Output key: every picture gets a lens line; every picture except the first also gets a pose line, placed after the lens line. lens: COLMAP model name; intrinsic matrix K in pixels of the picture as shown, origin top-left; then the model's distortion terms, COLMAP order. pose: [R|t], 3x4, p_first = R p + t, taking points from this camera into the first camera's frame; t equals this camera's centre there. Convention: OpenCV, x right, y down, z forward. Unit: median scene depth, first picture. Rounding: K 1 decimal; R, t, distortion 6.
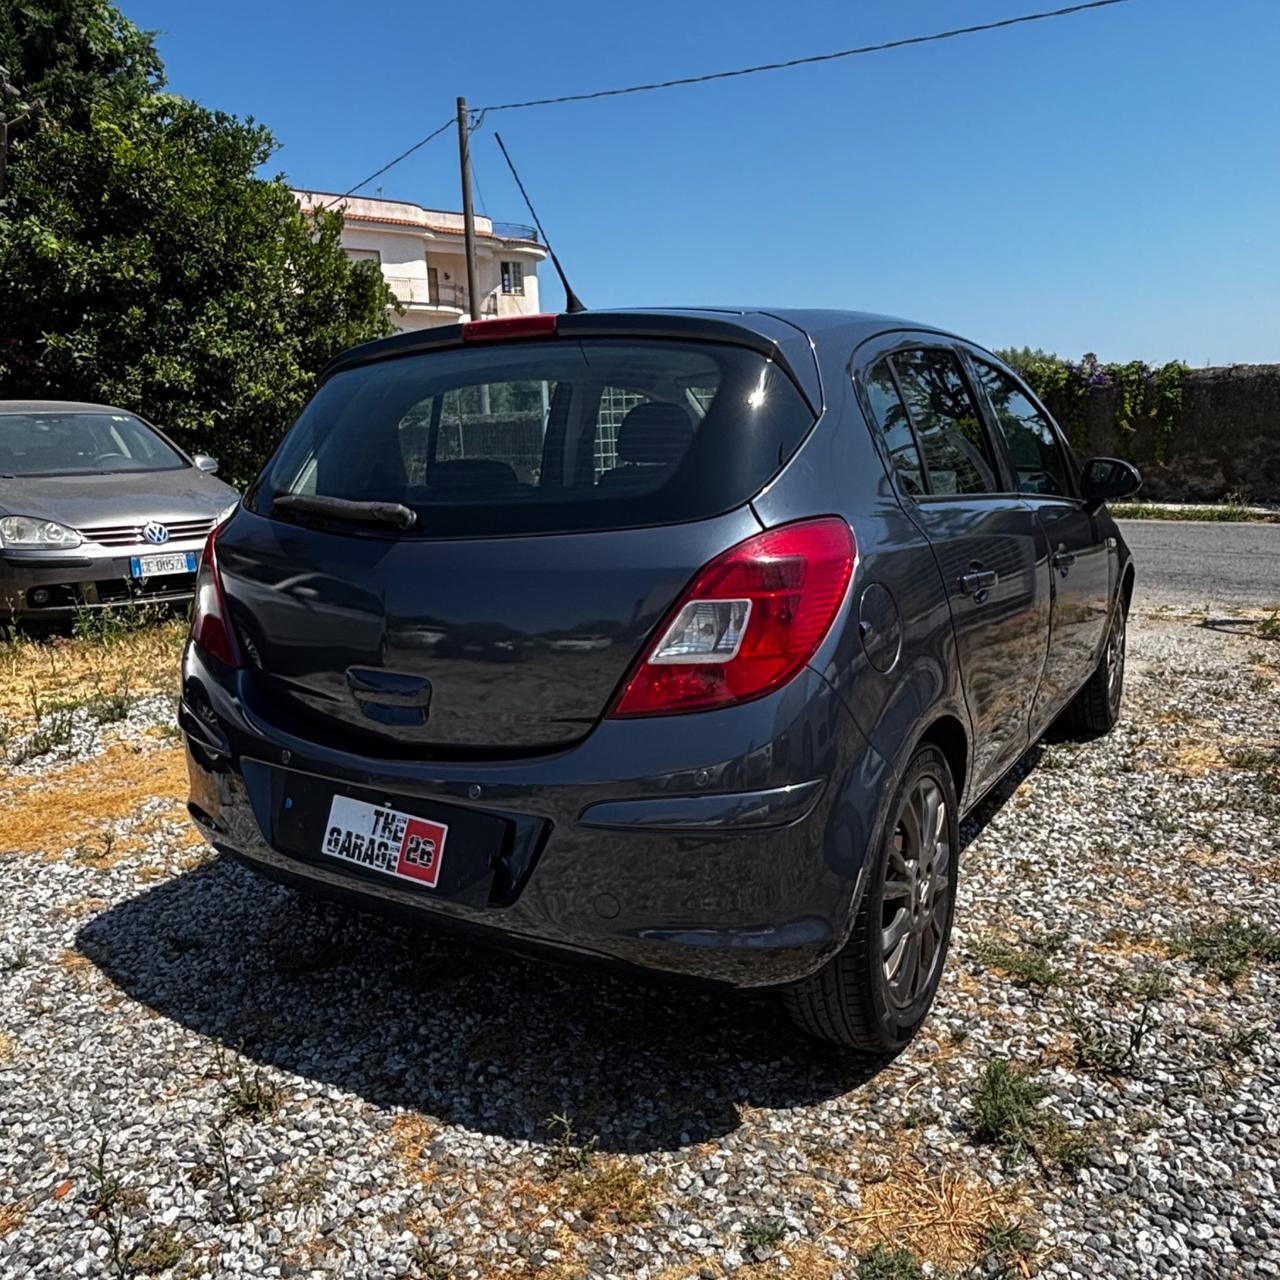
lens RADIAL K [[1051.8, 0, 639.7], [0, 1051.8, 649.0], [0, 0, 1]] dist [0.006522, -0.028434]
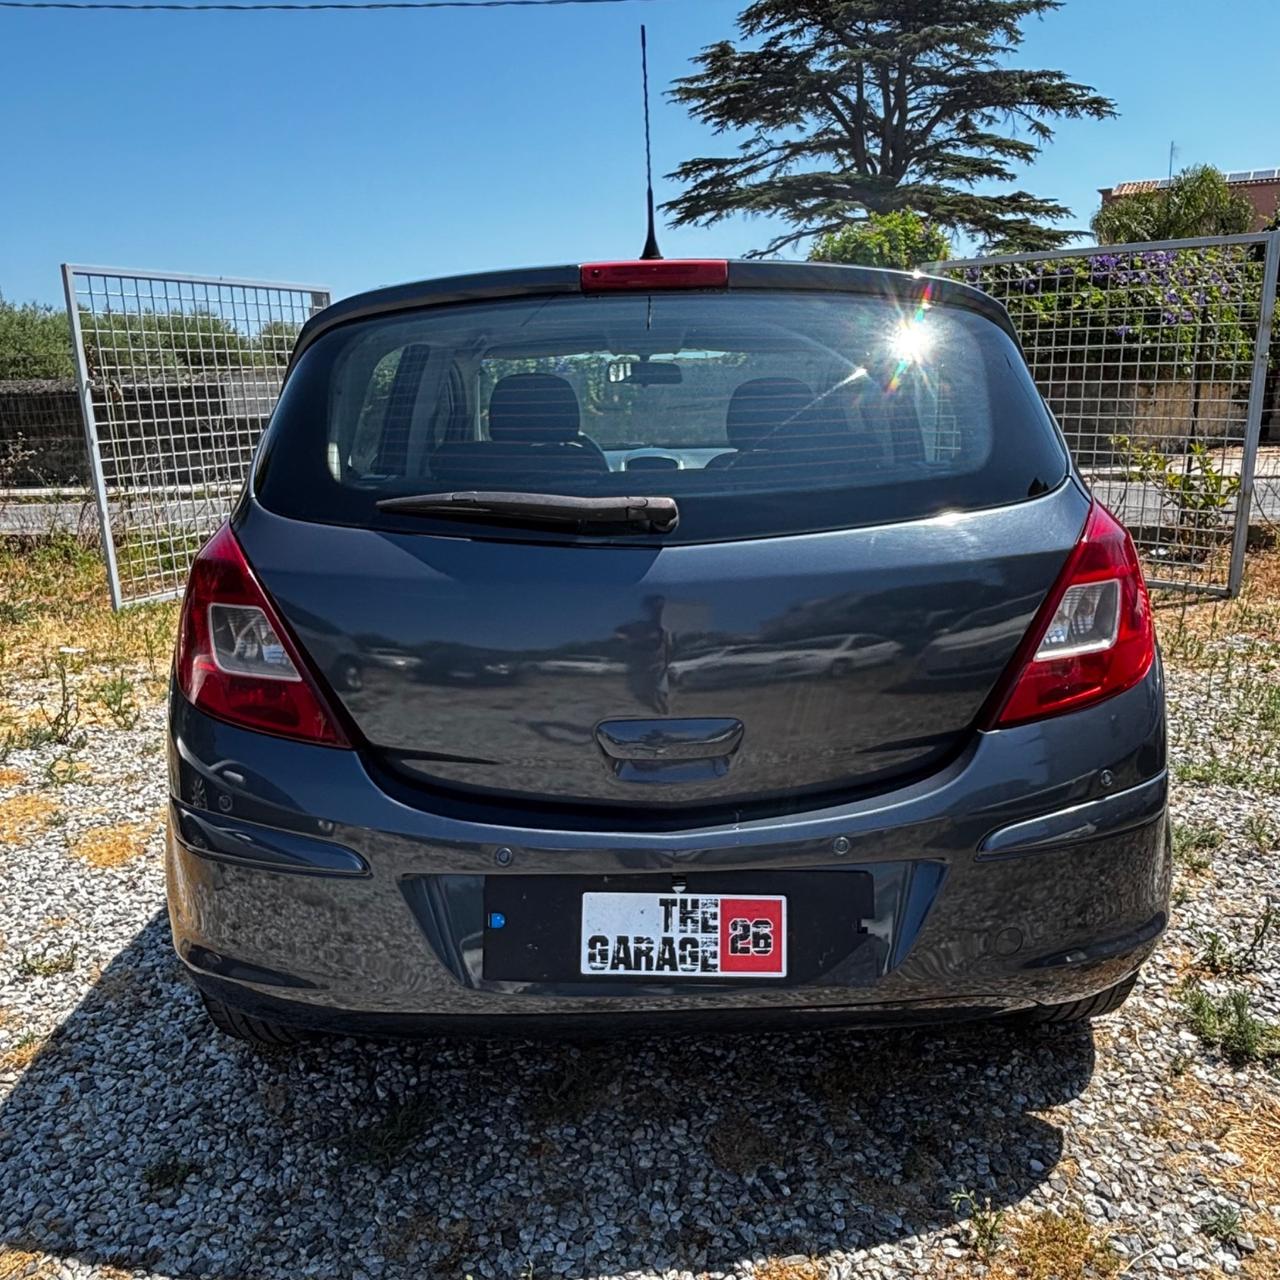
lens RADIAL K [[1051.8, 0, 639.7], [0, 1051.8, 649.0], [0, 0, 1]] dist [0.006522, -0.028434]
pose [[0.855097, -0.117319, 0.505019, -0.094886], [0.109387, 0.992959, 0.045457, -0.009634], [-0.506797, 0.016372, 0.861910, 0.052453]]
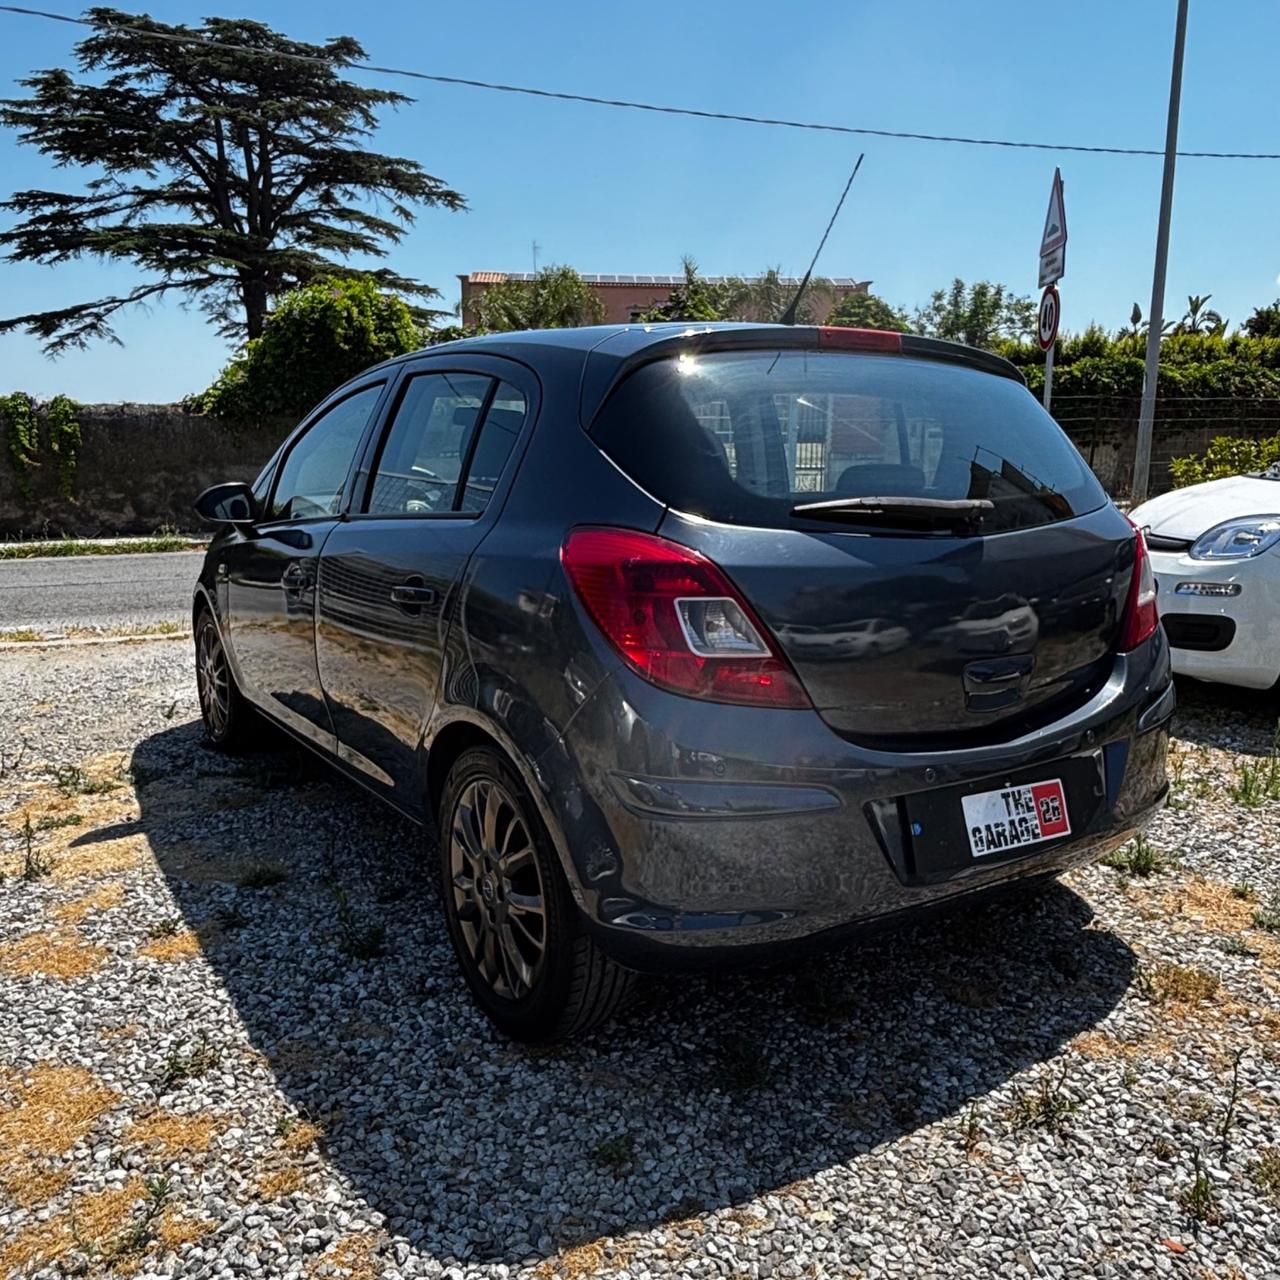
lens RADIAL K [[1062.2, 0, 640.0], [0, 1062.2, 640.0], [0, 0, 1]] dist [0.017809, -0.034739]
pose [[0.444050, -0.131040, 0.886368, -0.199960], [0.172701, 0.983215, 0.058839, -0.018205], [-0.879200, 0.126950, 0.459228, 0.122570]]
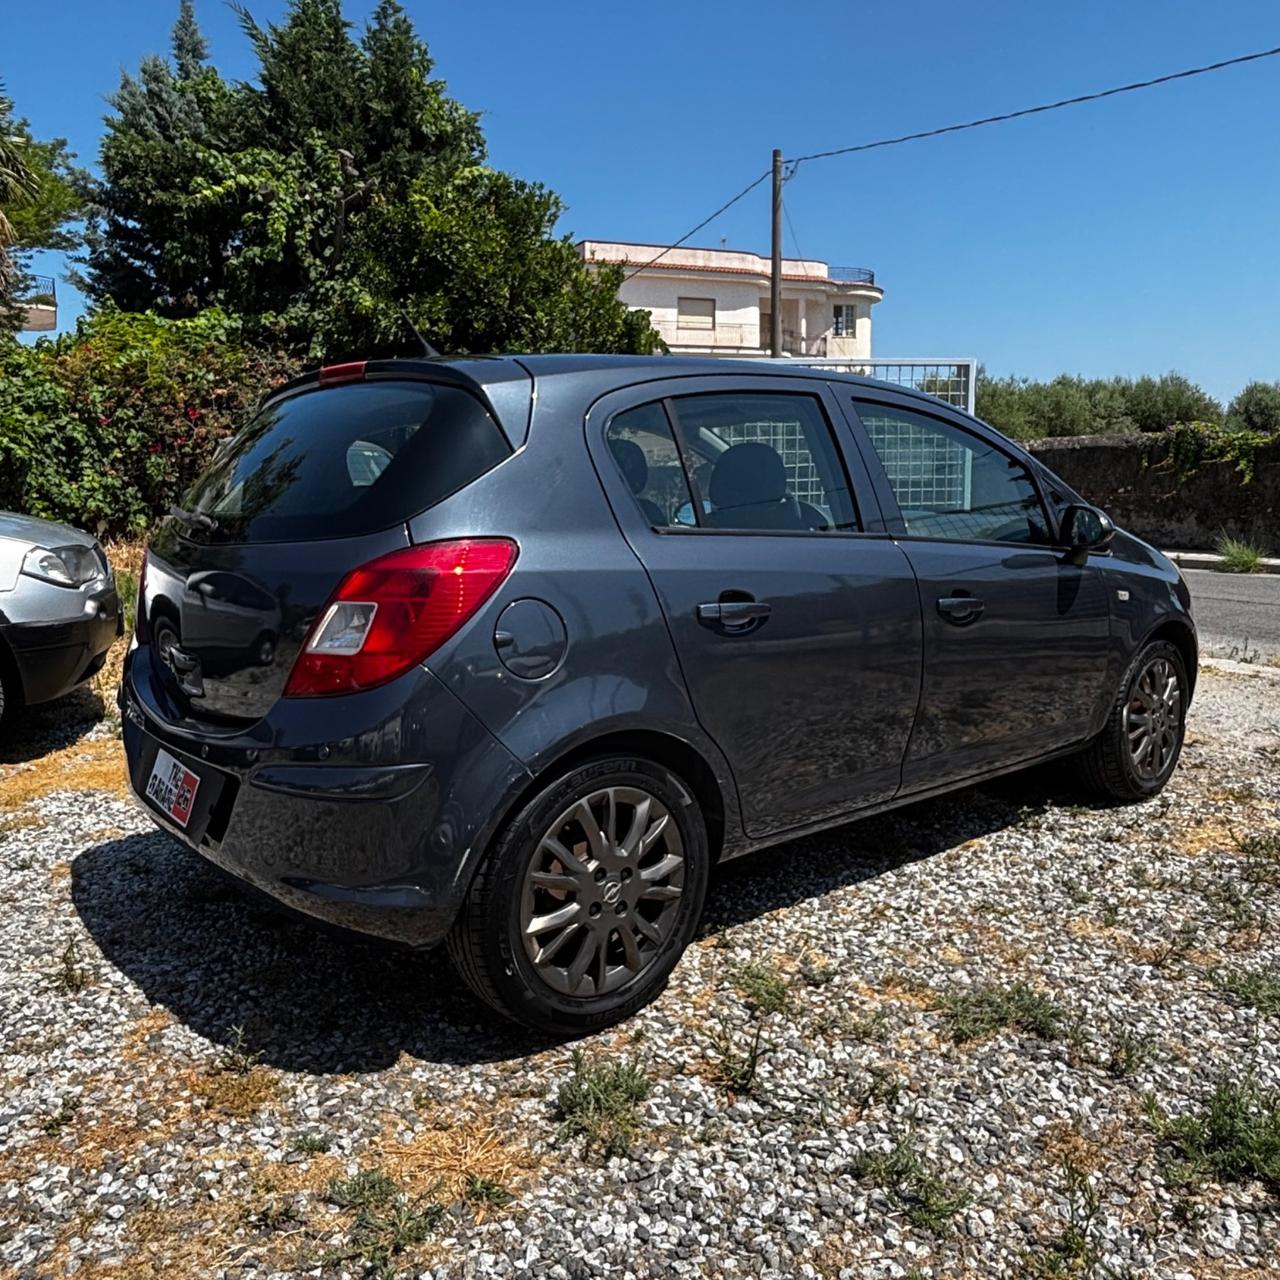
lens RADIAL K [[1055.5, 0, 639.7], [0, 1055.5, 646.2], [0, 0, 1]] dist [-0.007946, -0.004632]
pose [[0.953370, 0.068265, -0.293982, 0.094509], [-0.080055, 0.996390, -0.028246, 0.001224], [0.290993, 0.050463, 0.955393, -0.004715]]
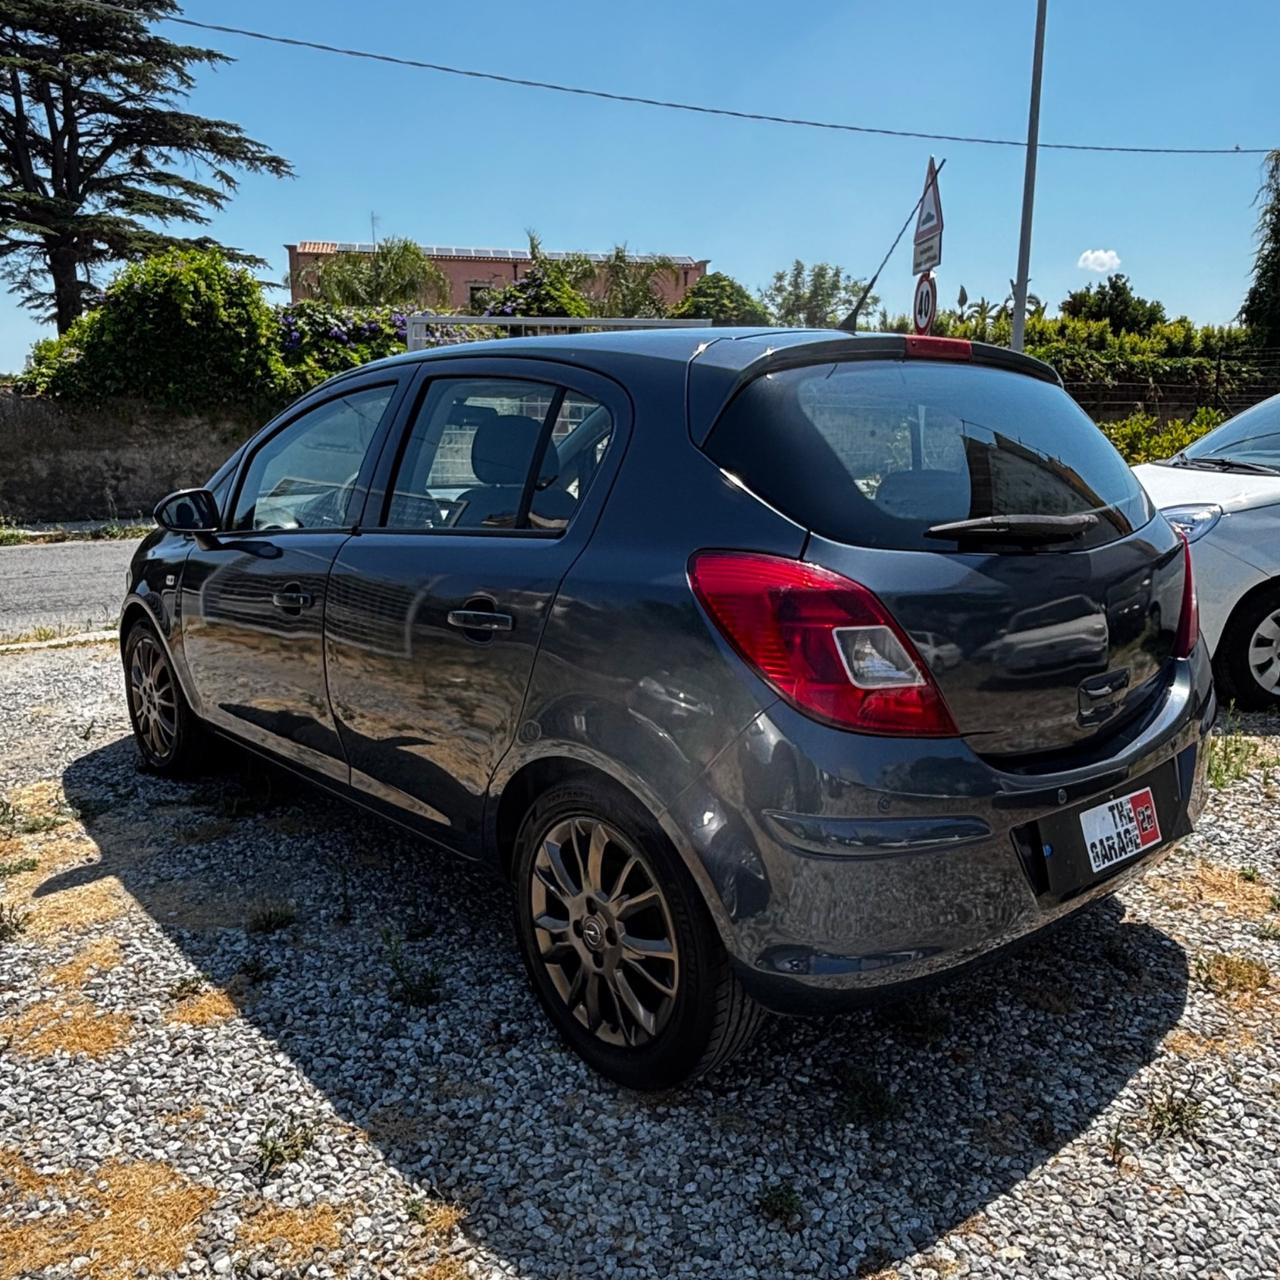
lens RADIAL K [[1066.6, 0, 629.4], [0, 1066.6, 639.9], [0, 0, 1]] dist [0.009005, -0.024036]
pose [[0.316850, -0.160093, 0.934867, -0.207097], [0.189771, 0.976422, 0.102891, -0.031677], [-0.929297, 0.144809, 0.339761, 0.159779]]
